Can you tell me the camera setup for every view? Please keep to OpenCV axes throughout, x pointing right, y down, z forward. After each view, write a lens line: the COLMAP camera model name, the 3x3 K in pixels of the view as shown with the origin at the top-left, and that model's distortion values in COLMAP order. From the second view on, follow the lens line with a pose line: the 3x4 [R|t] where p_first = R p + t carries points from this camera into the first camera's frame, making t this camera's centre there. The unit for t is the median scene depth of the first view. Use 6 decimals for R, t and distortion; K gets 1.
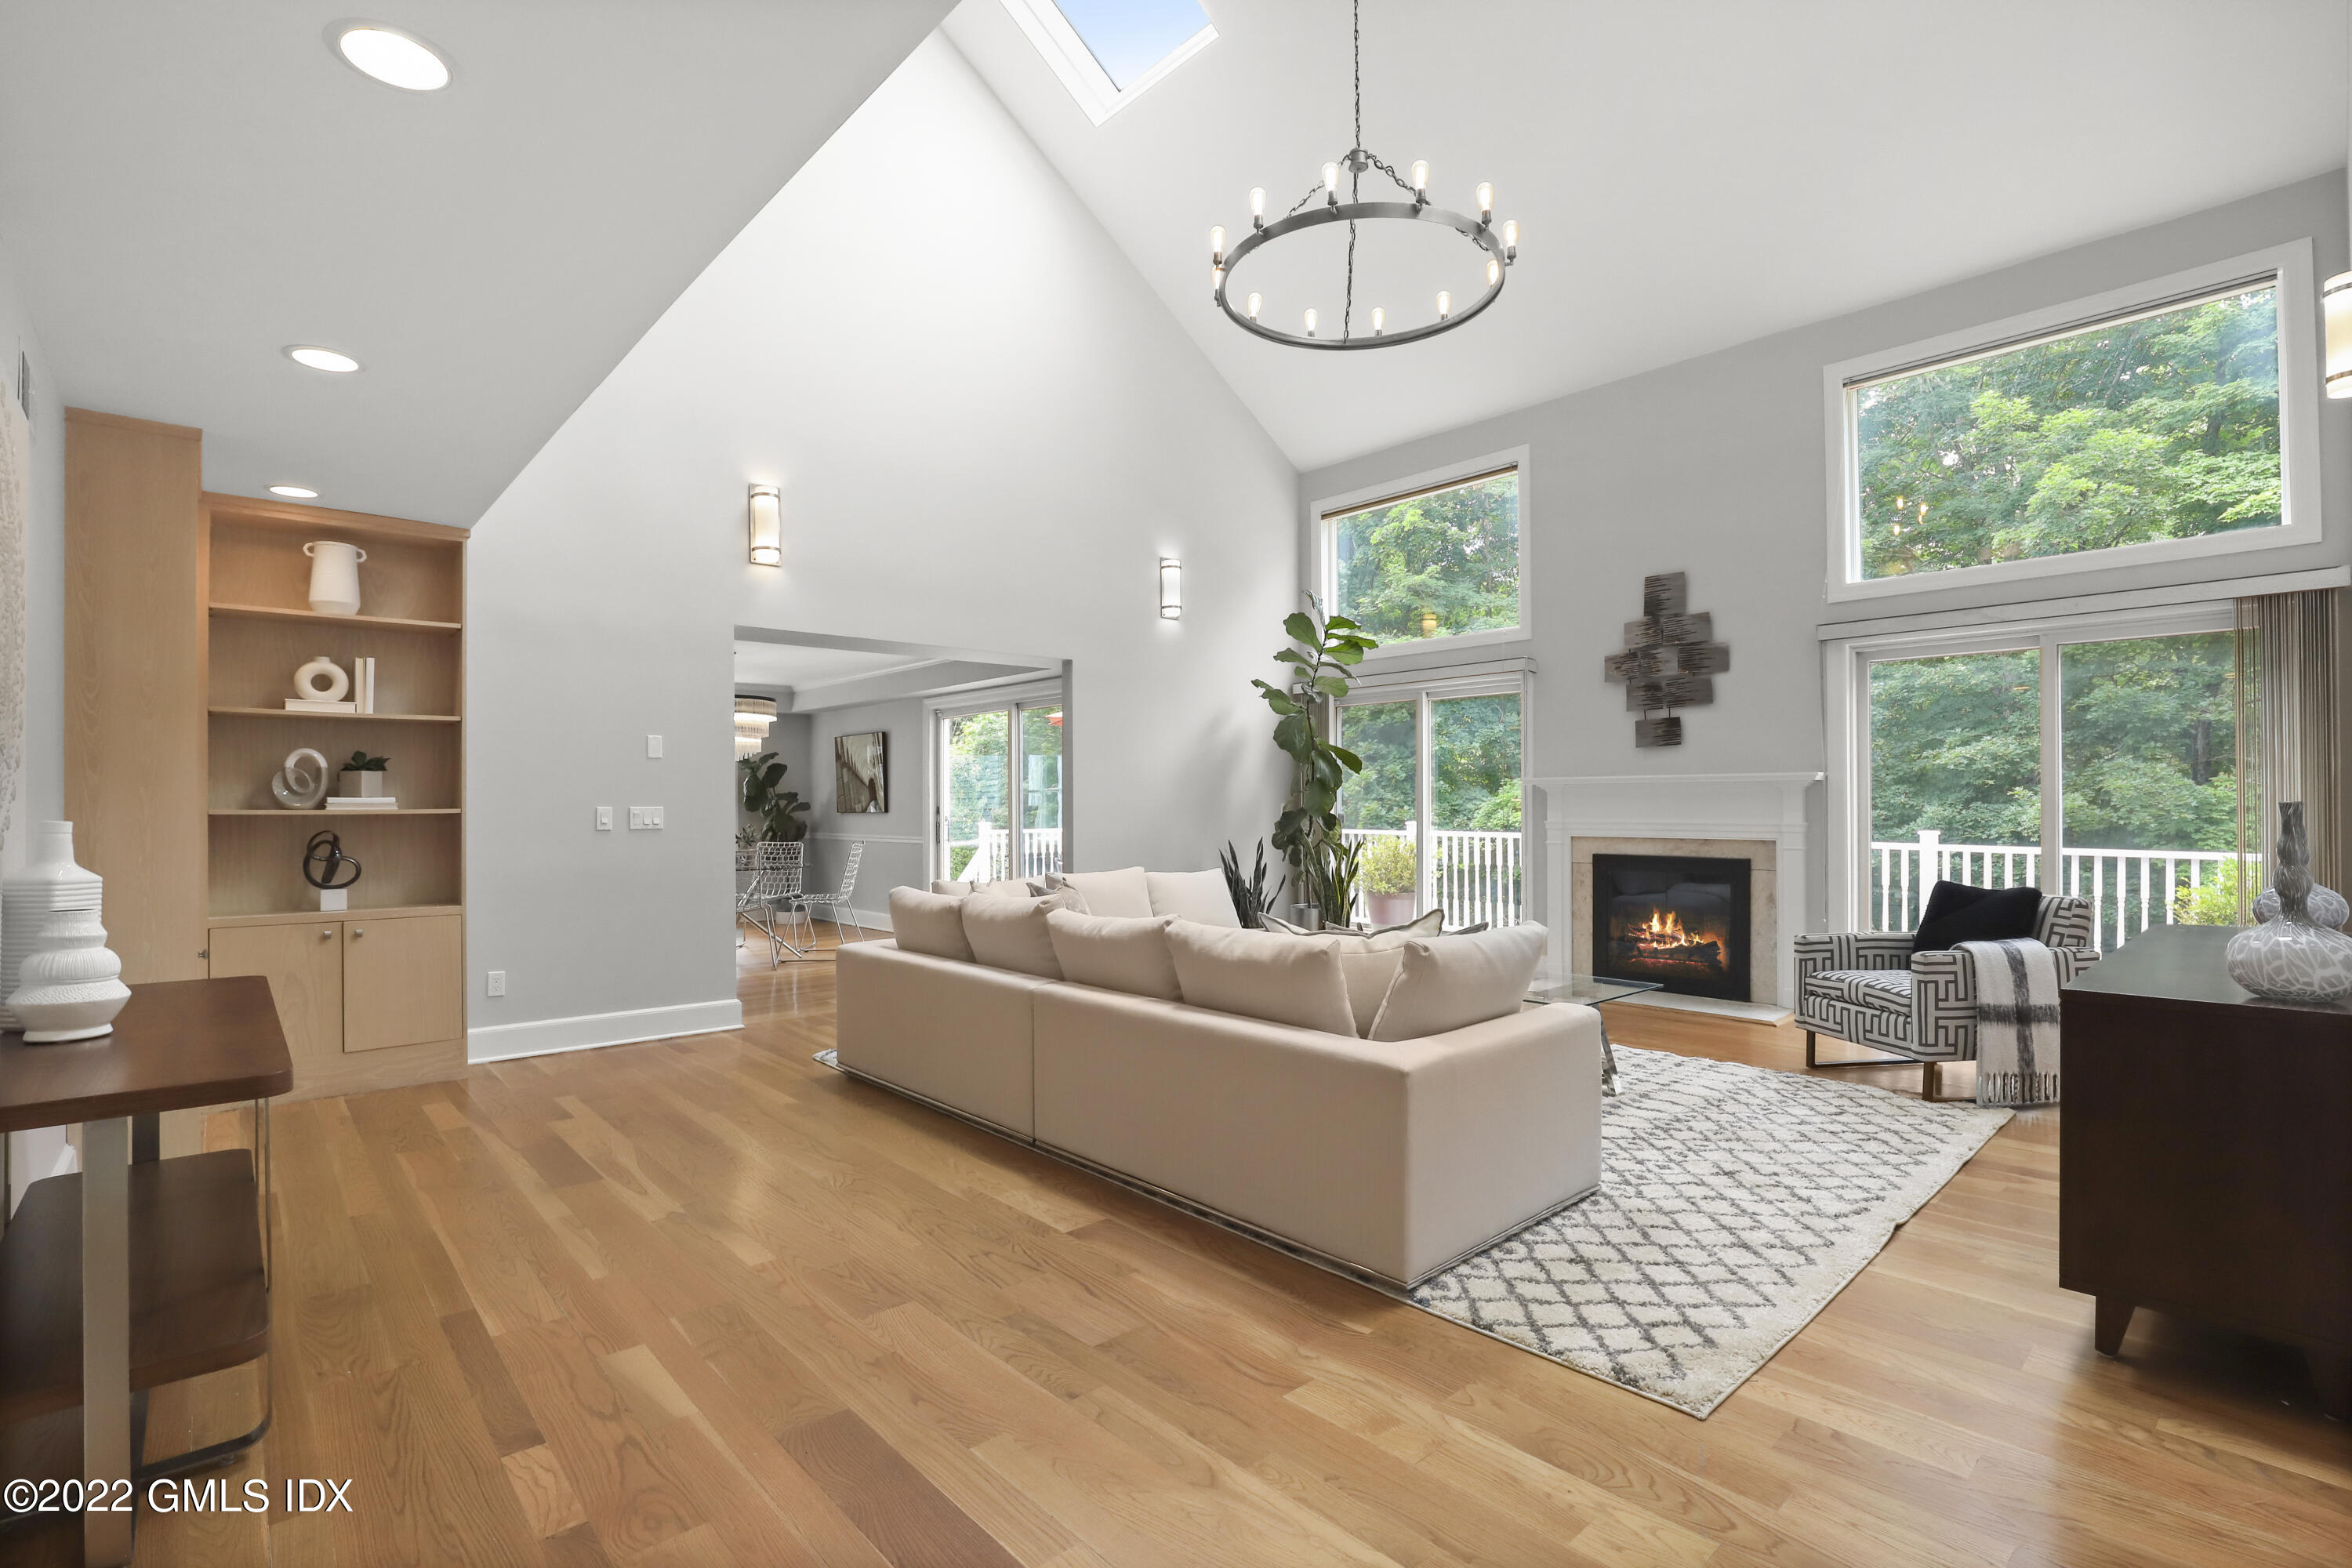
lens RADIAL K [[1074.2, 0, 1176.0], [0, 1074.2, 784.0], [0, 0, 1]] dist [-0.026488, 0.000403]
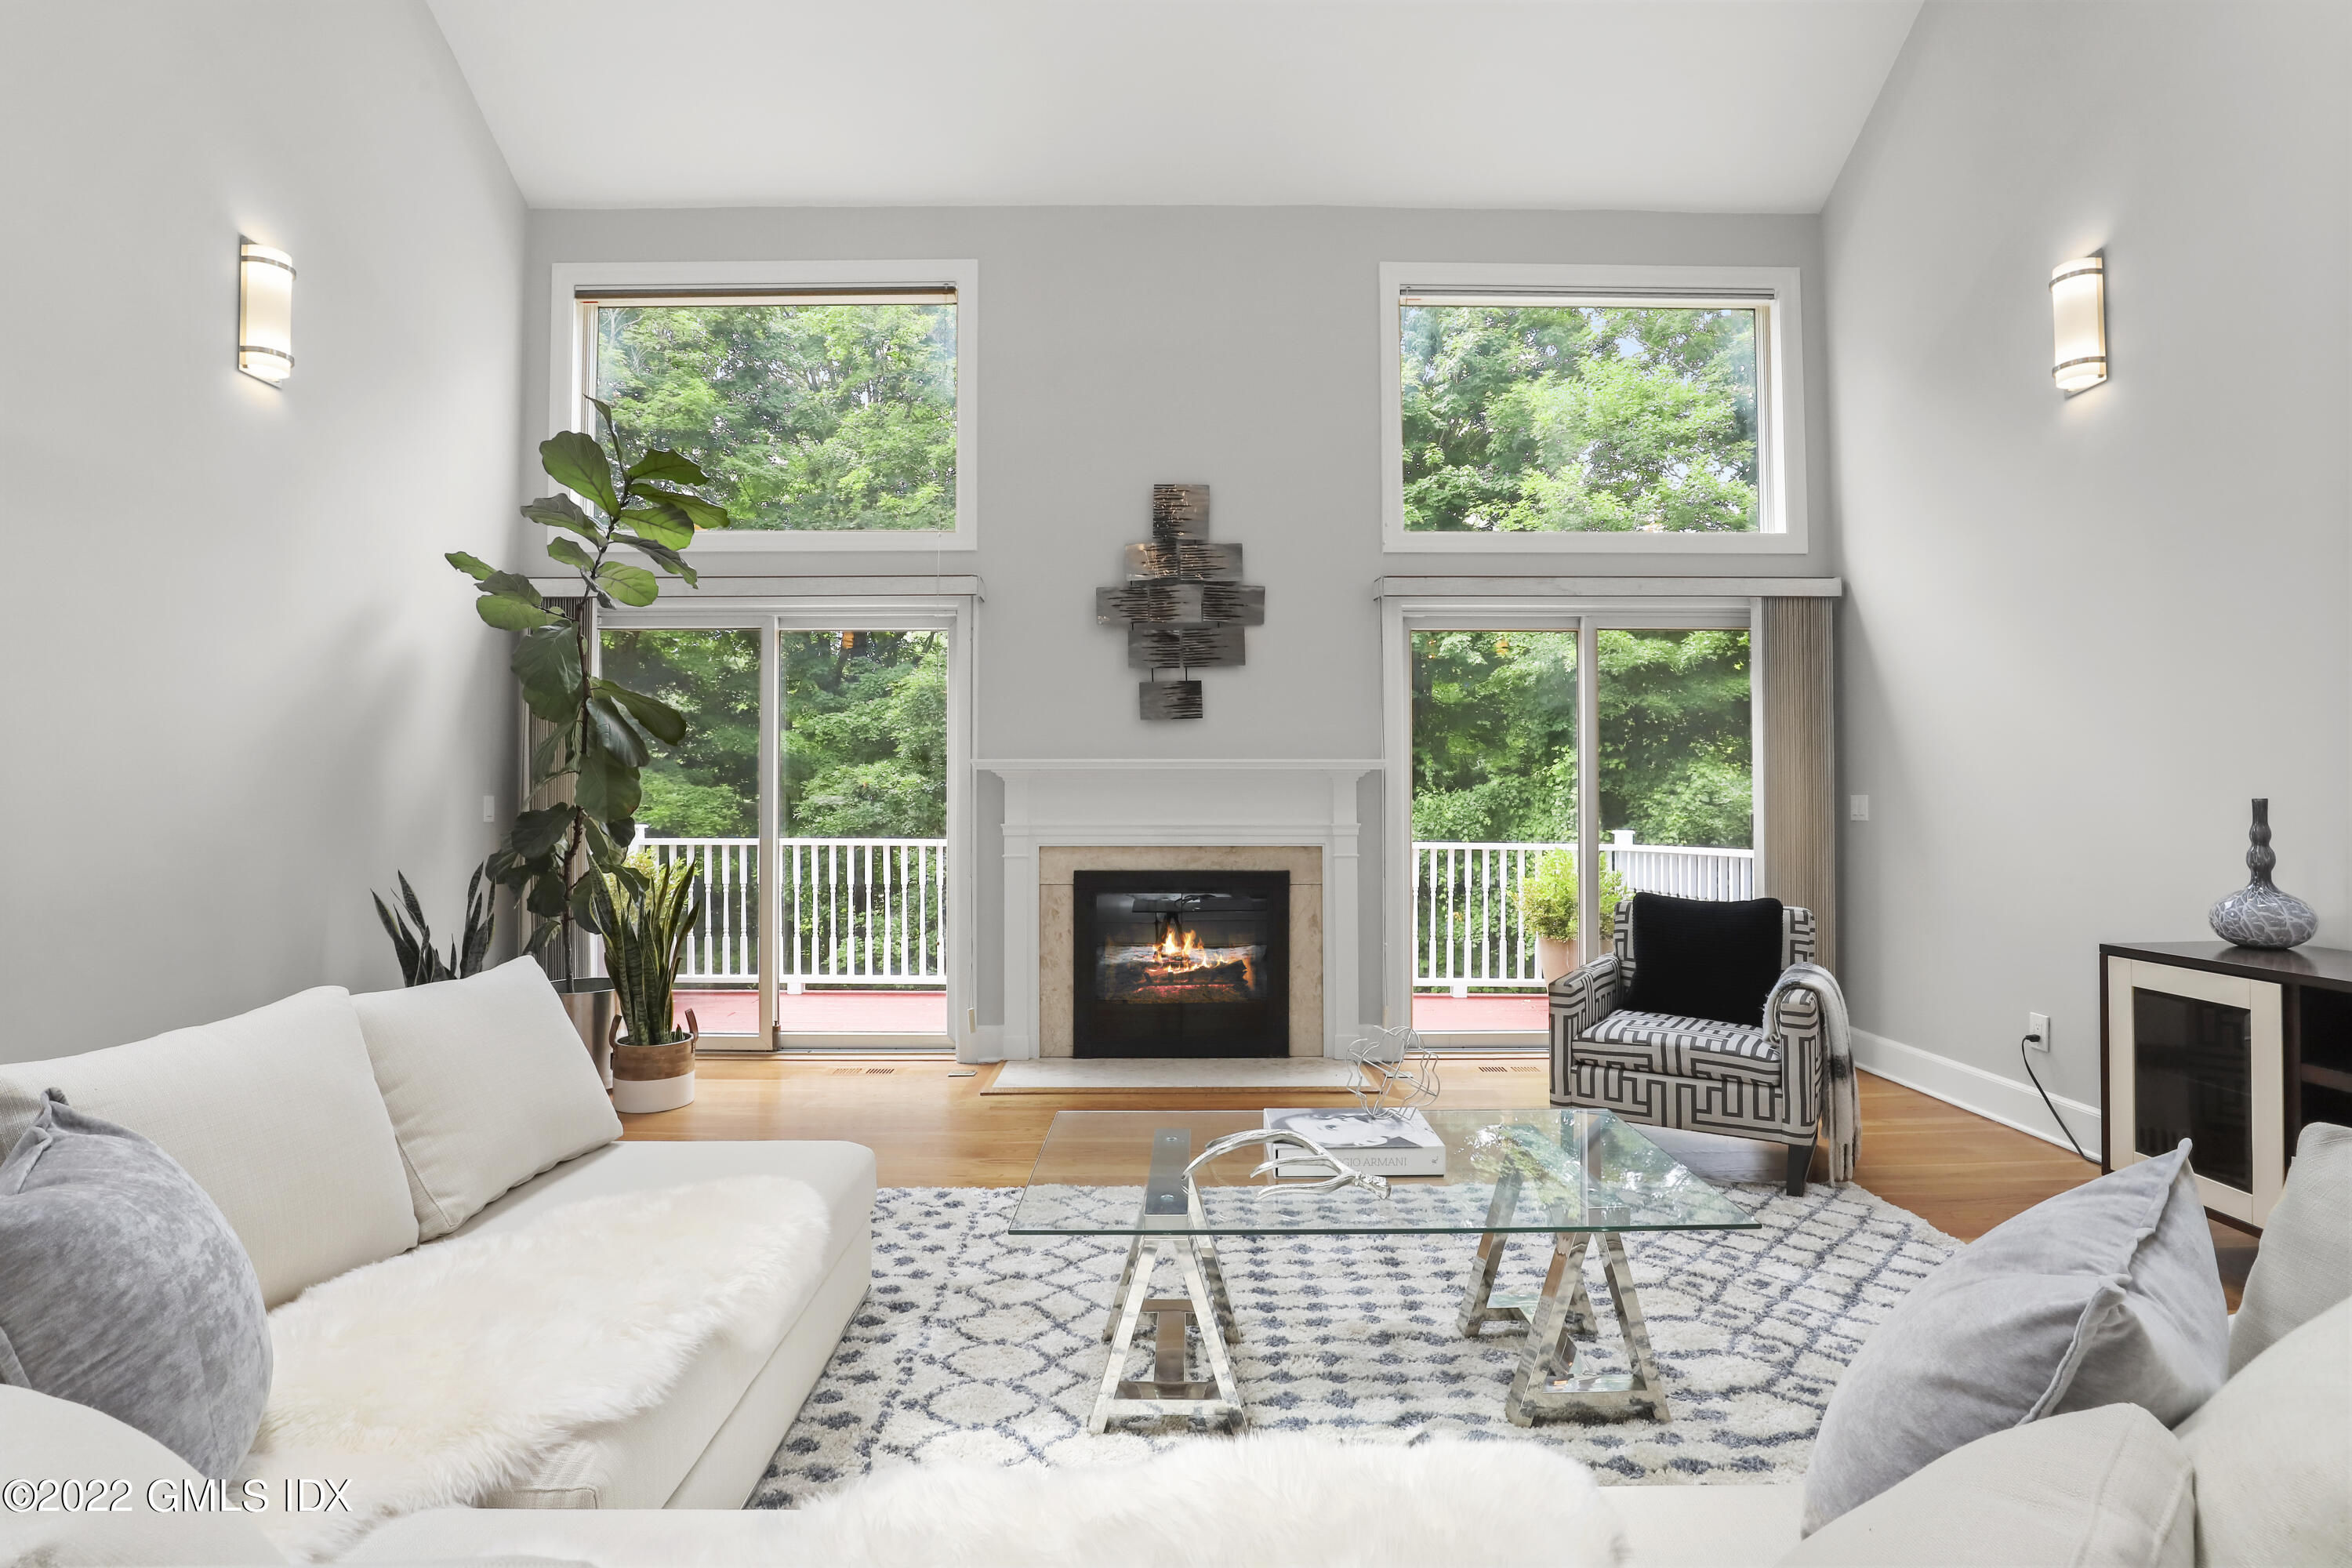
lens RADIAL K [[1074.2, 0, 1176.0], [0, 1074.2, 784.0], [0, 0, 1]] dist [-0.026488, 0.000403]
pose [[0.668140, 0.015016, 0.743884, -0.088920], [-0.017518, 0.999837, -0.004448, 0.011992], [-0.743829, -0.010059, 0.668294, 0.514918]]
